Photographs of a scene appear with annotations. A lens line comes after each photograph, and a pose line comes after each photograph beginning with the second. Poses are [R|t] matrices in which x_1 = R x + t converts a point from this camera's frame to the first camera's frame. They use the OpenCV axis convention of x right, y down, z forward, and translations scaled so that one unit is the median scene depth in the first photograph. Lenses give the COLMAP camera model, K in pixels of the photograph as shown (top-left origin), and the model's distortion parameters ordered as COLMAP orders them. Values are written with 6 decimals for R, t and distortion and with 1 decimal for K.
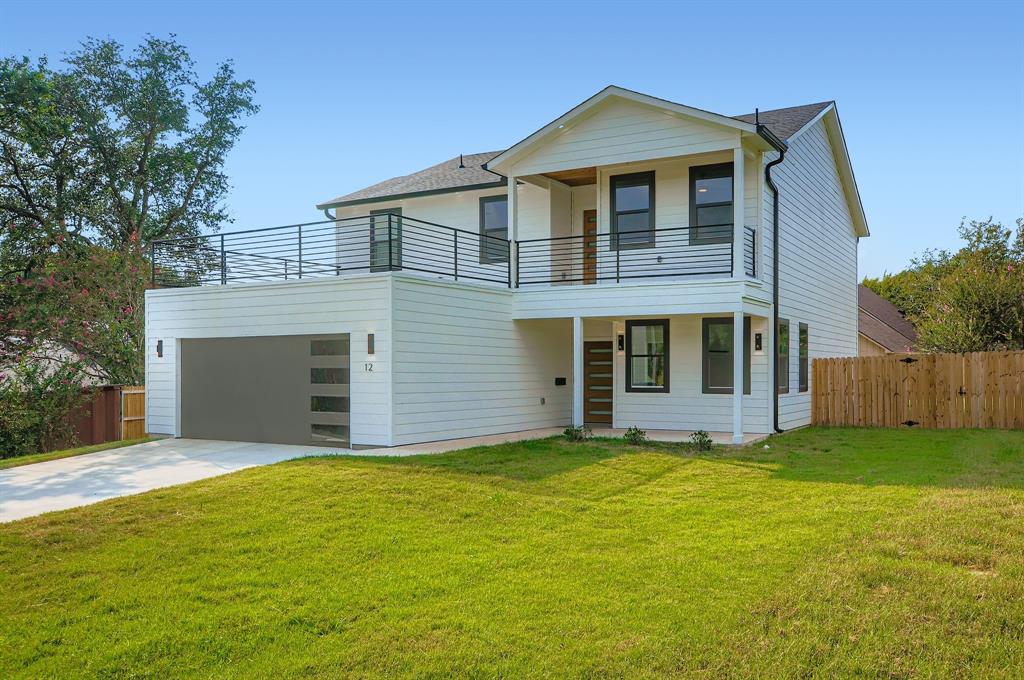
lens RADIAL K [[856.6, 0, 512.1], [0, 856.6, 374.7], [0, 0, 1]] dist [0.001050, -0.000791]
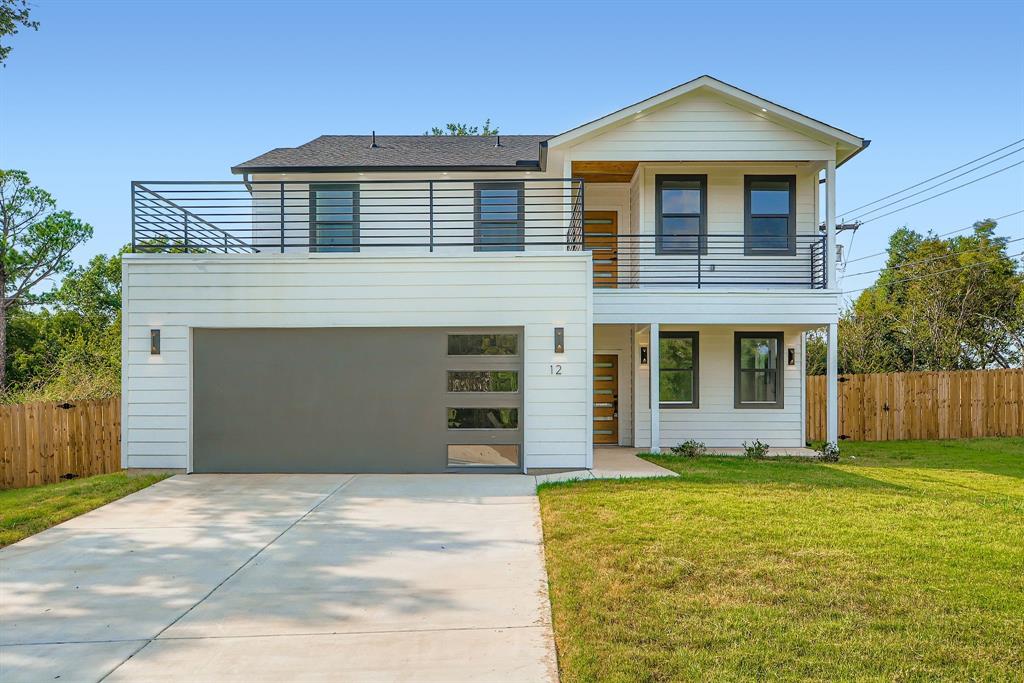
lens RADIAL K [[869.4, 0, 512.0], [0, 869.4, 400.1], [0, 0, 1]] dist [-0.006572, -0.003287]
pose [[0.871746, 0.003734, 0.489944, -0.499344], [0.002068, 0.999934, -0.011301, 0.023656], [-0.489954, 0.010865, 0.871680, 0.269565]]
